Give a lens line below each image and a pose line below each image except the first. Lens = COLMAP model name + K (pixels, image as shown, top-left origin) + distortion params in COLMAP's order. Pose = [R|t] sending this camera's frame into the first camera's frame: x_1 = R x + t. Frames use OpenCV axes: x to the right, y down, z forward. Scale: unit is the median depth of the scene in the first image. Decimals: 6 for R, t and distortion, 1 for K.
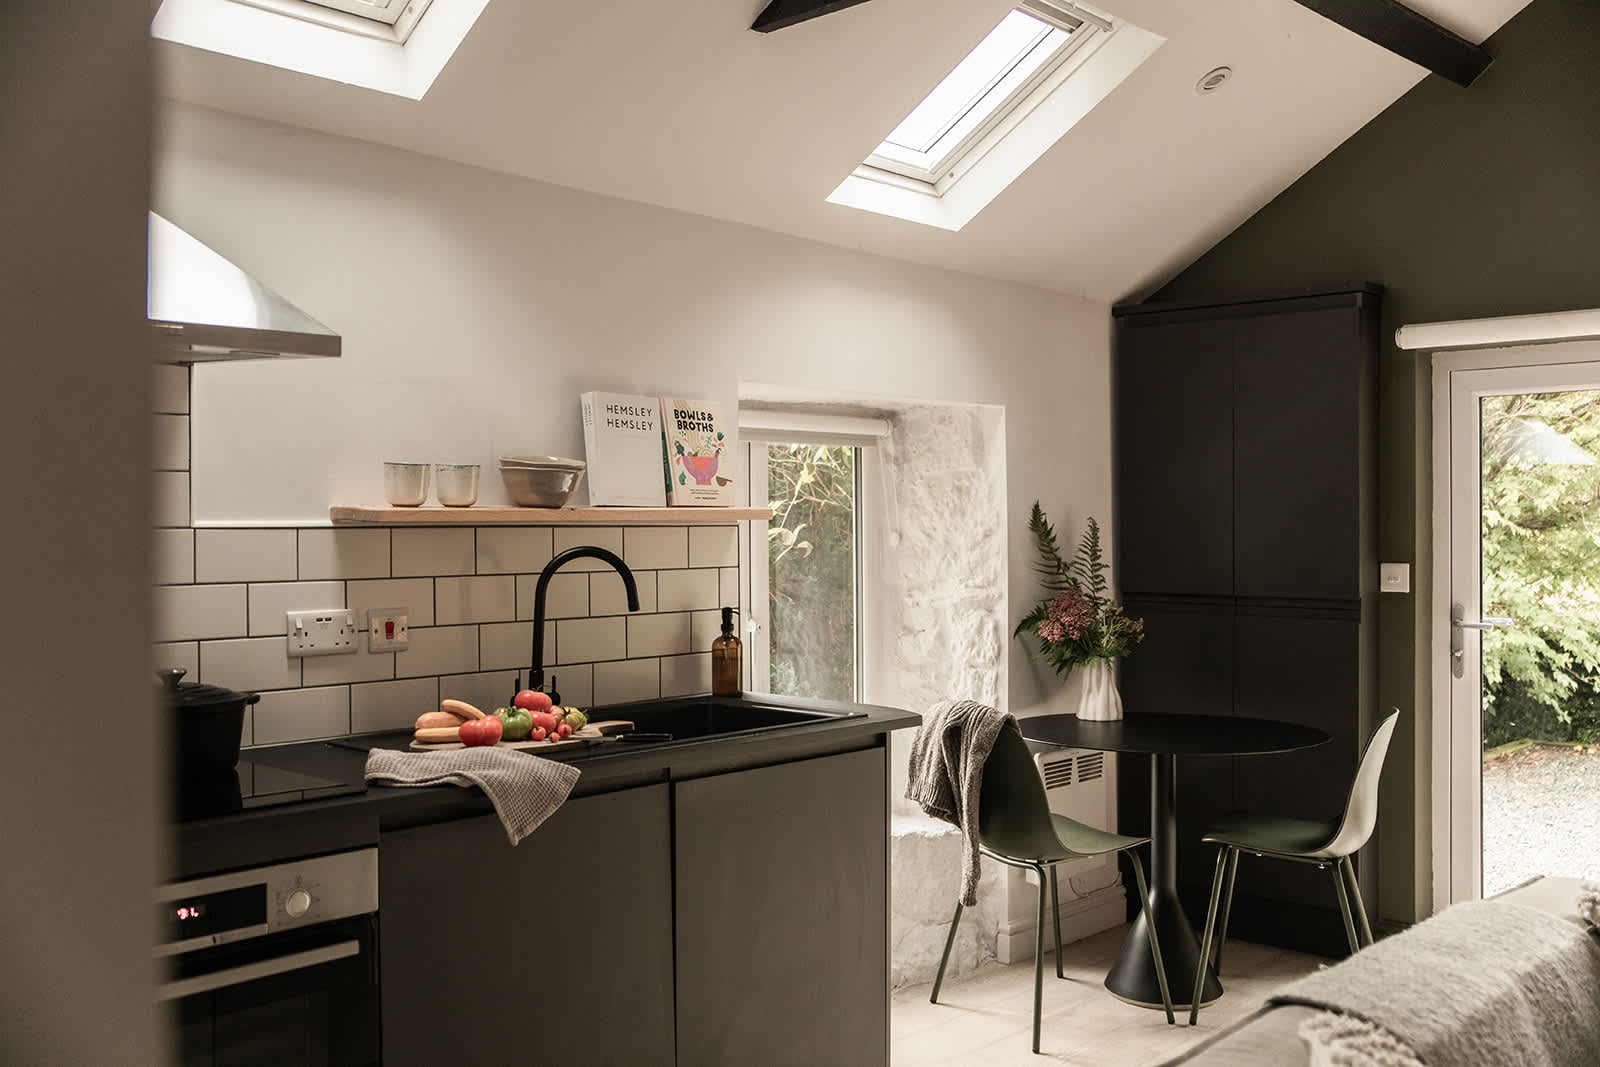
lens RADIAL K [[1514.4, 0, 800.0], [0, 1514.4, 533.5], [0, 0, 1]] dist [-0.082108, 0.219363]
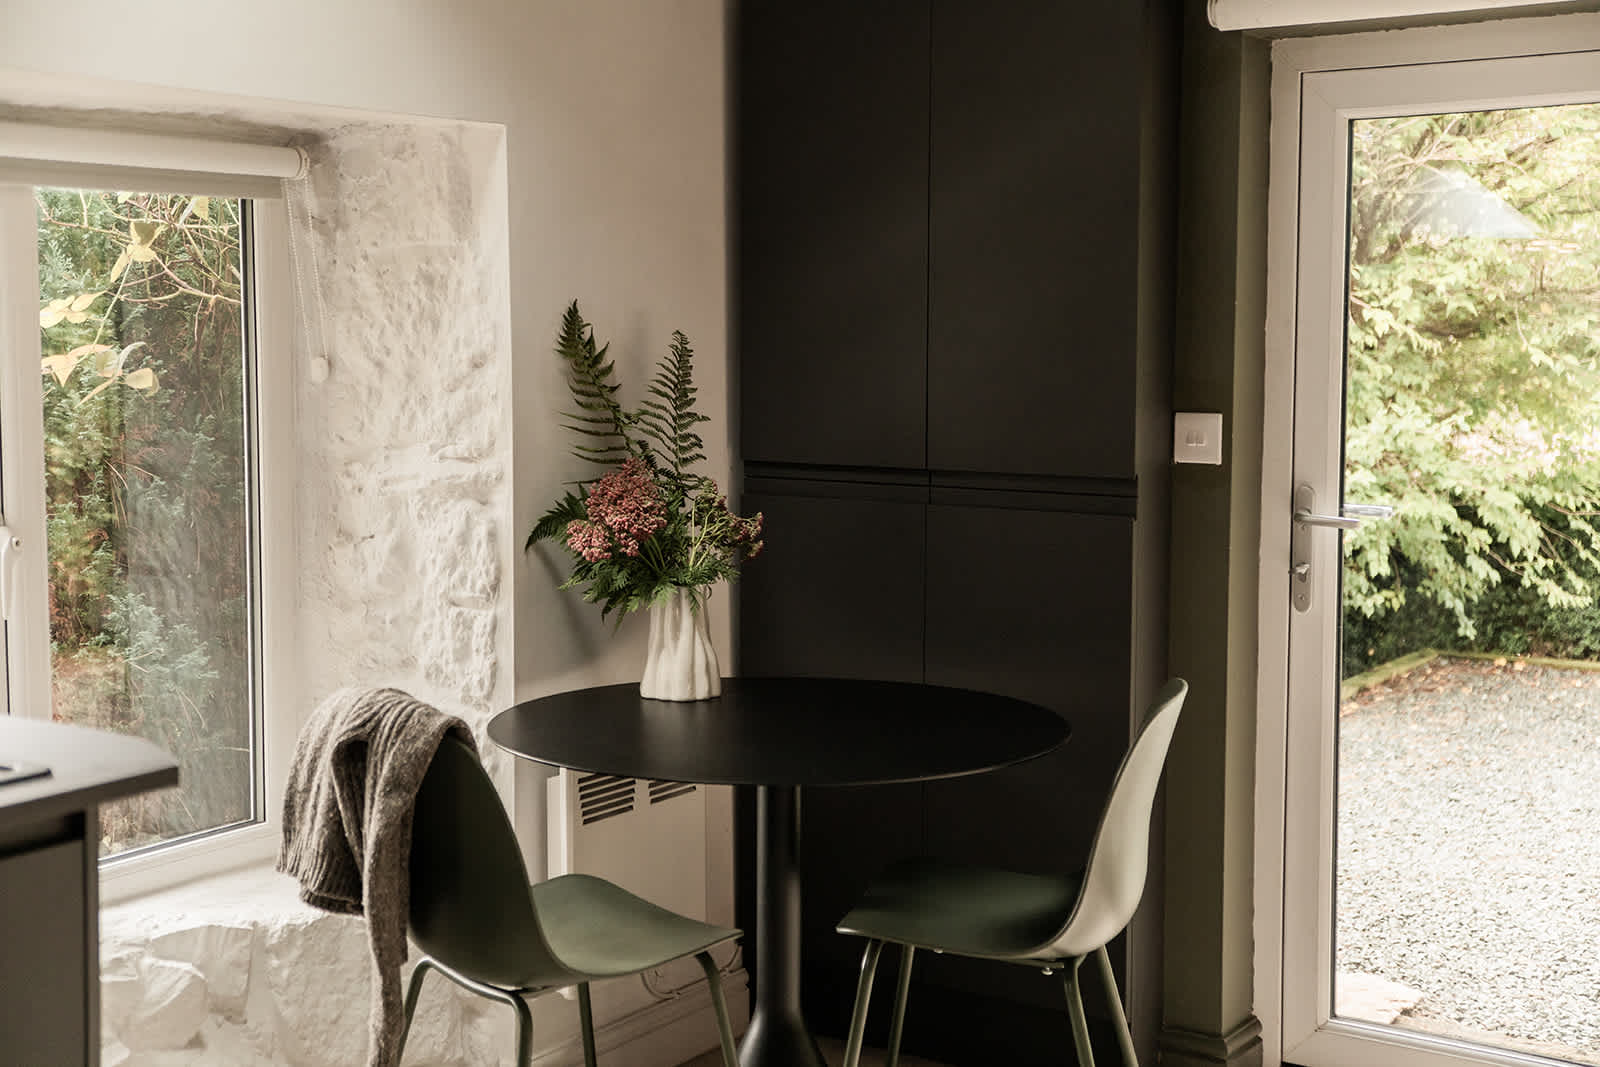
lens RADIAL K [[2090.0, 0, 797.8], [0, 2090.0, 492.7], [0, 0, 1]] dist [-0.004483, 0.547078]
pose [[0.988843, -0.010109, 0.148620, 0.125867], [-0.001593, 0.996920, 0.078404, -0.012071], [-0.148955, -0.077766, 0.985781, 0.235320]]
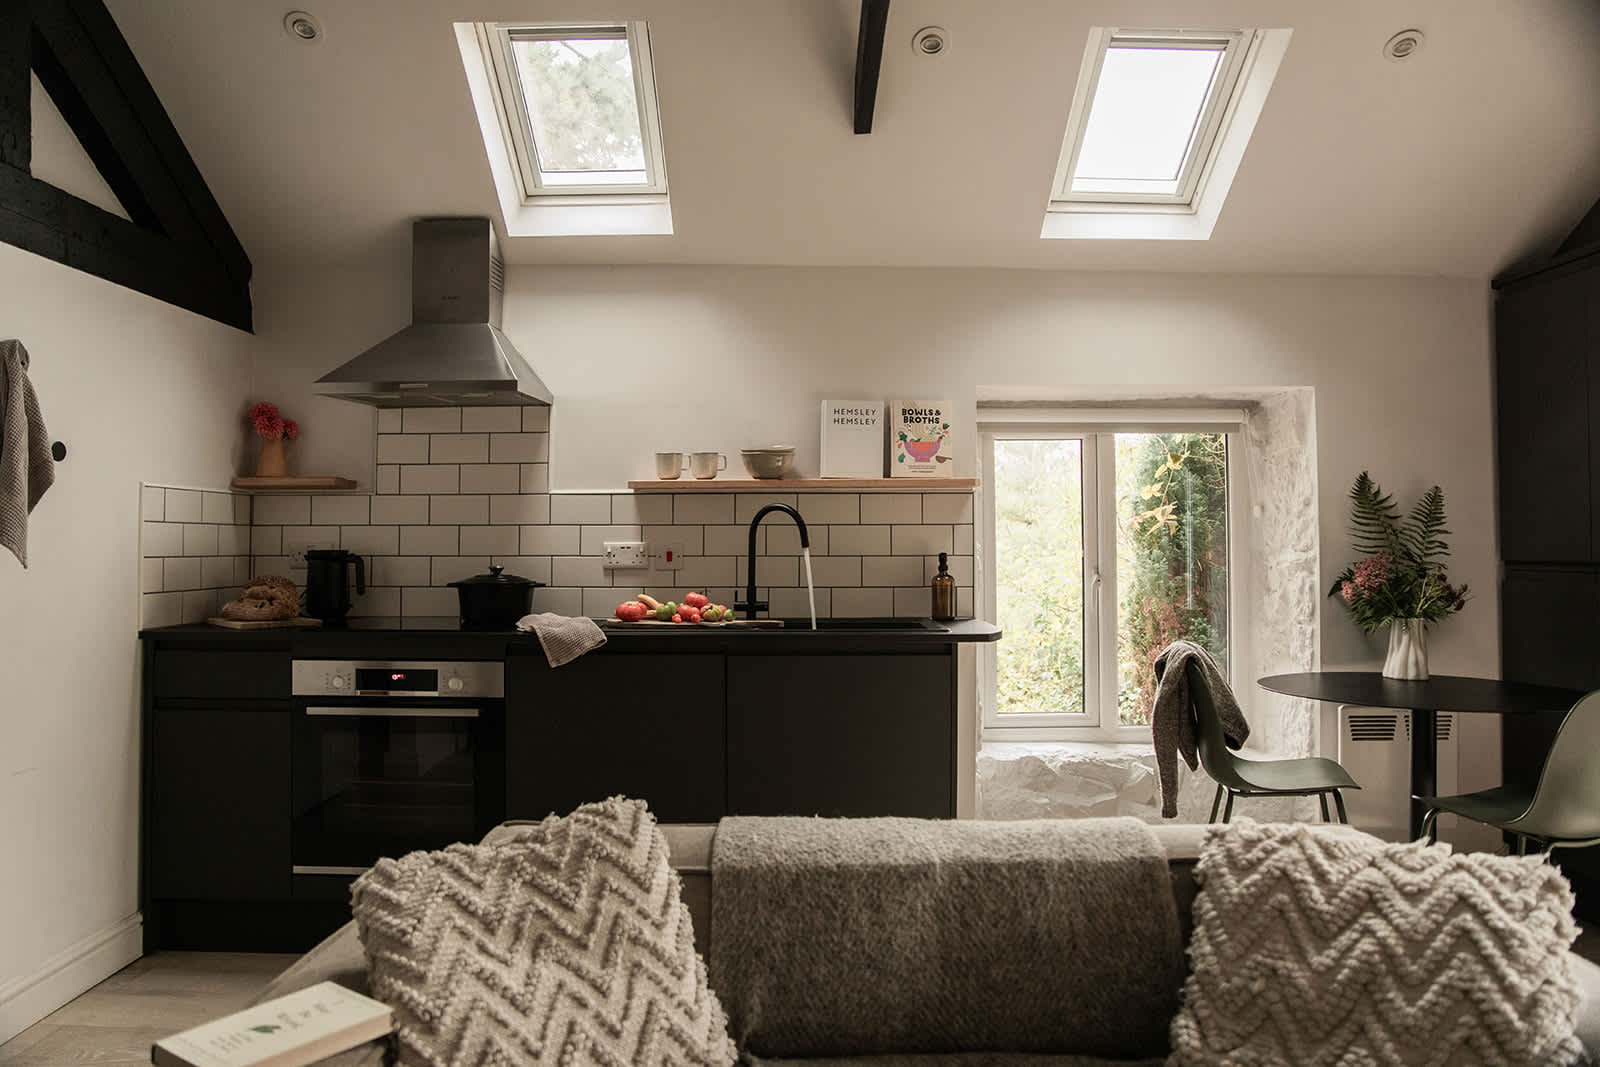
lens RADIAL K [[1110.3, 0, 792.5], [0, 1110.3, 520.5], [0, 0, 1]] dist [-0.121292, 0.089288]
pose [[0.674743, -0.016587, -0.737866, 0.455583], [-0.005699, 0.999601, -0.027682, 0.037359], [0.738030, 0.022883, 0.674379, 0.186612]]
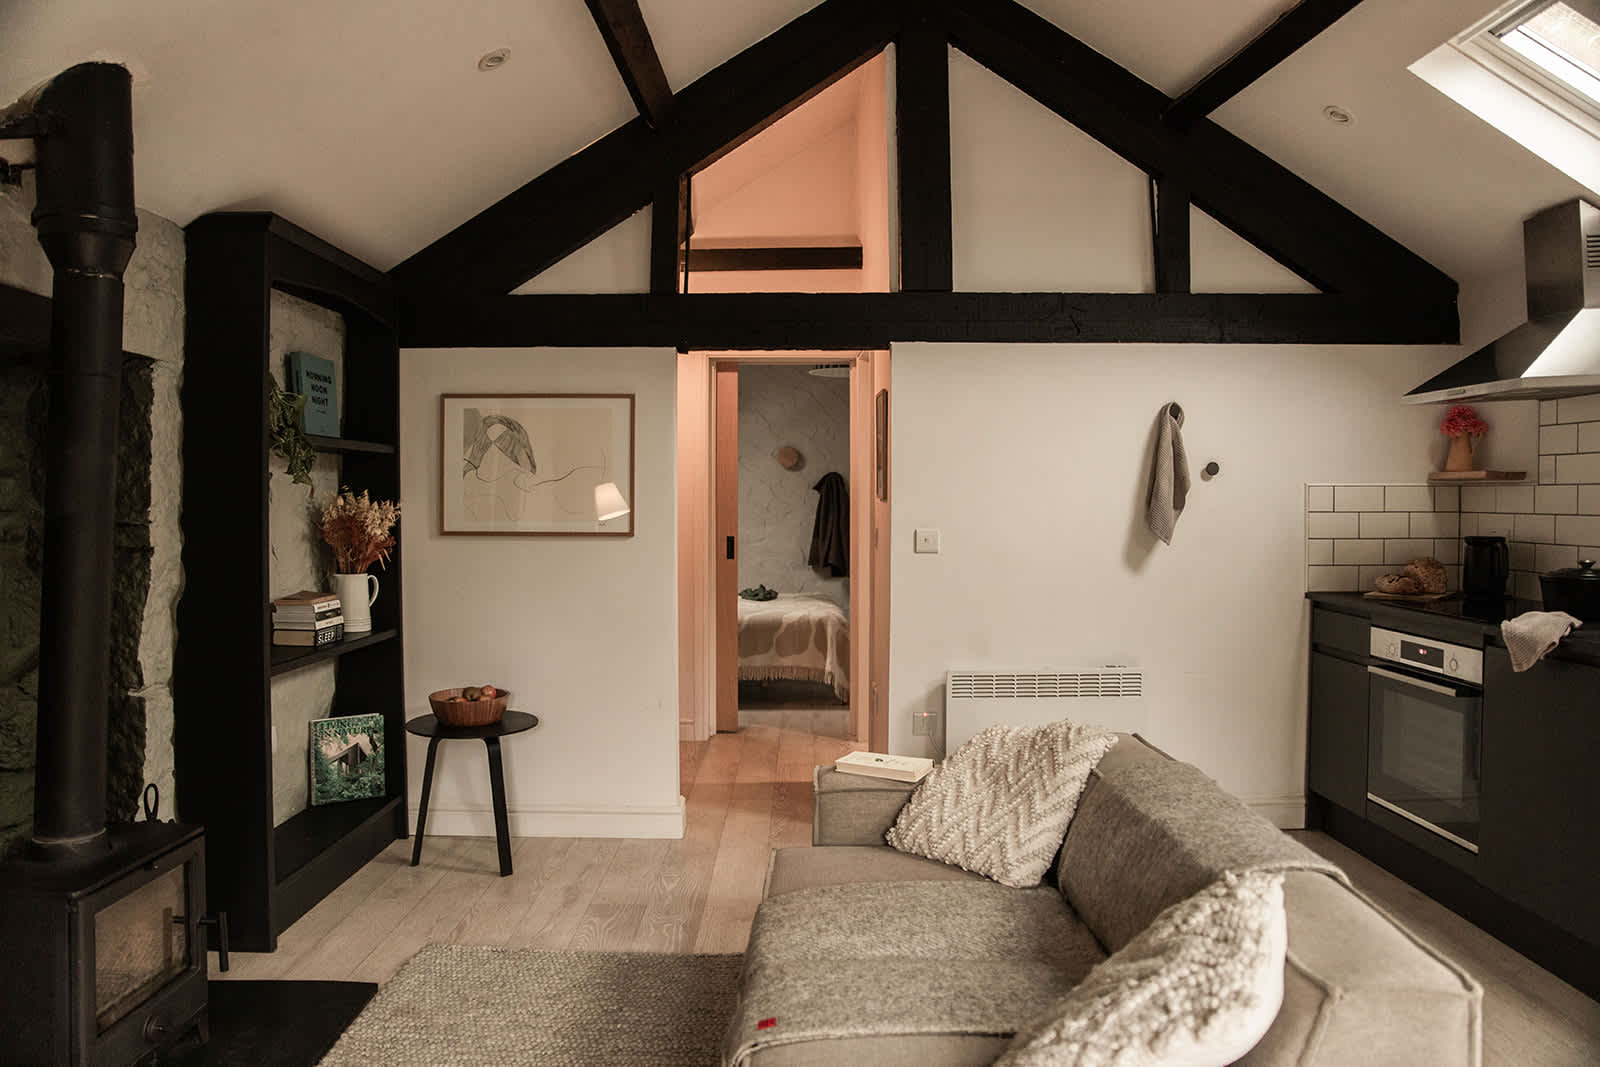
lens RADIAL K [[1110.3, 0, 792.5], [0, 1110.3, 520.5], [0, 0, 1]] dist [-0.121292, 0.089288]
pose [[-0.722553, 0.017958, -0.691082, 0.630751], [-0.003742, 0.999546, 0.029886, 0.004070], [0.691305, 0.024180, -0.722158, 0.683544]]
